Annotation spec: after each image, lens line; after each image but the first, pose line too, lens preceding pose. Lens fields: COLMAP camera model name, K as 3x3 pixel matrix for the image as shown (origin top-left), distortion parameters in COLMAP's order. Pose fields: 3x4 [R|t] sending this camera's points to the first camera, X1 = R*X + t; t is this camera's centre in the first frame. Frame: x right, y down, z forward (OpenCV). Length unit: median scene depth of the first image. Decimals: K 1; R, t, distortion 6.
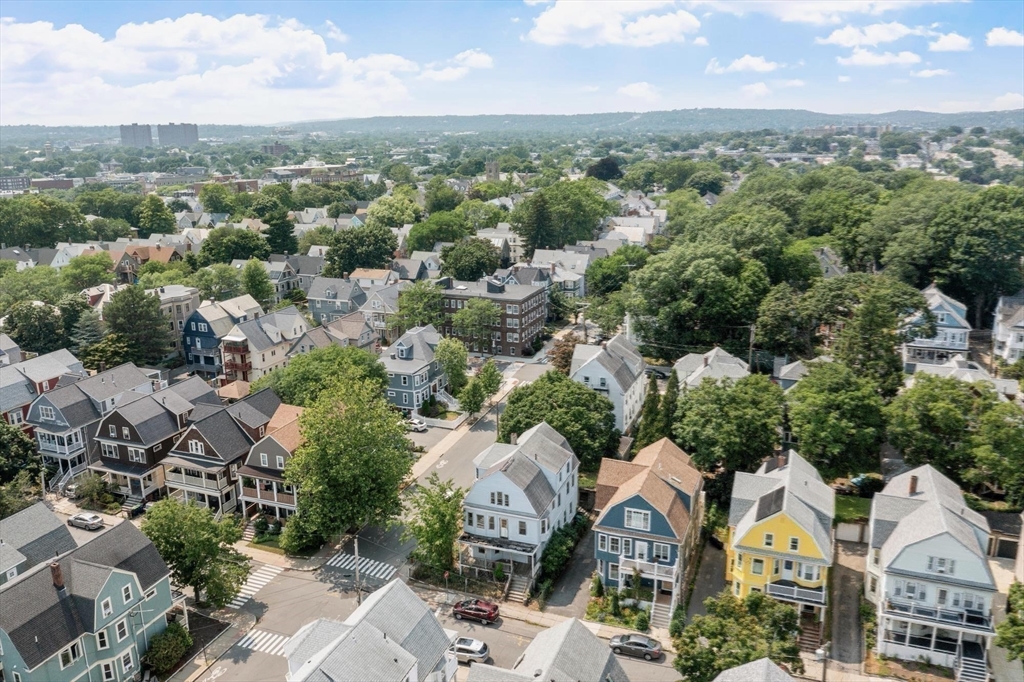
lens RADIAL K [[849.1, 0, 500.5], [0, 849.1, 321.5], [0, 0, 1]] dist [-0.016894, 0.006253]
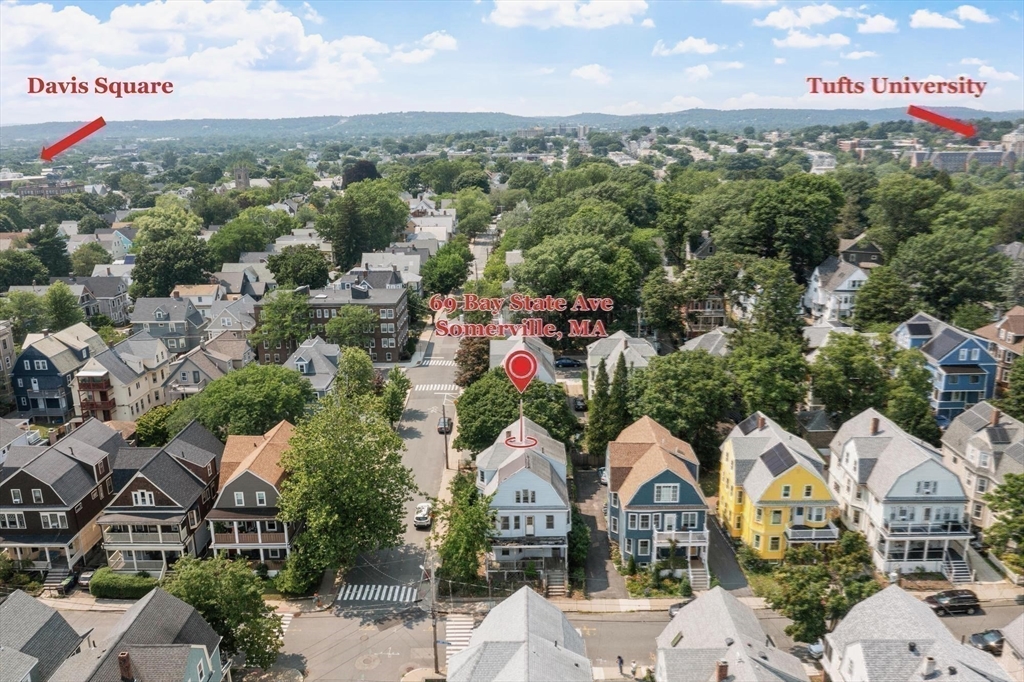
lens RADIAL K [[849.1, 0, 516.9], [0, 849.1, 340.1], [0, 0, 1]] dist [-0.016894, 0.006253]
pose [[0.931158, -0.094399, 0.352183, -0.287828], [0.088864, 0.995533, 0.031891, -0.003580], [-0.353620, 0.001600, 0.935388, 0.069234]]
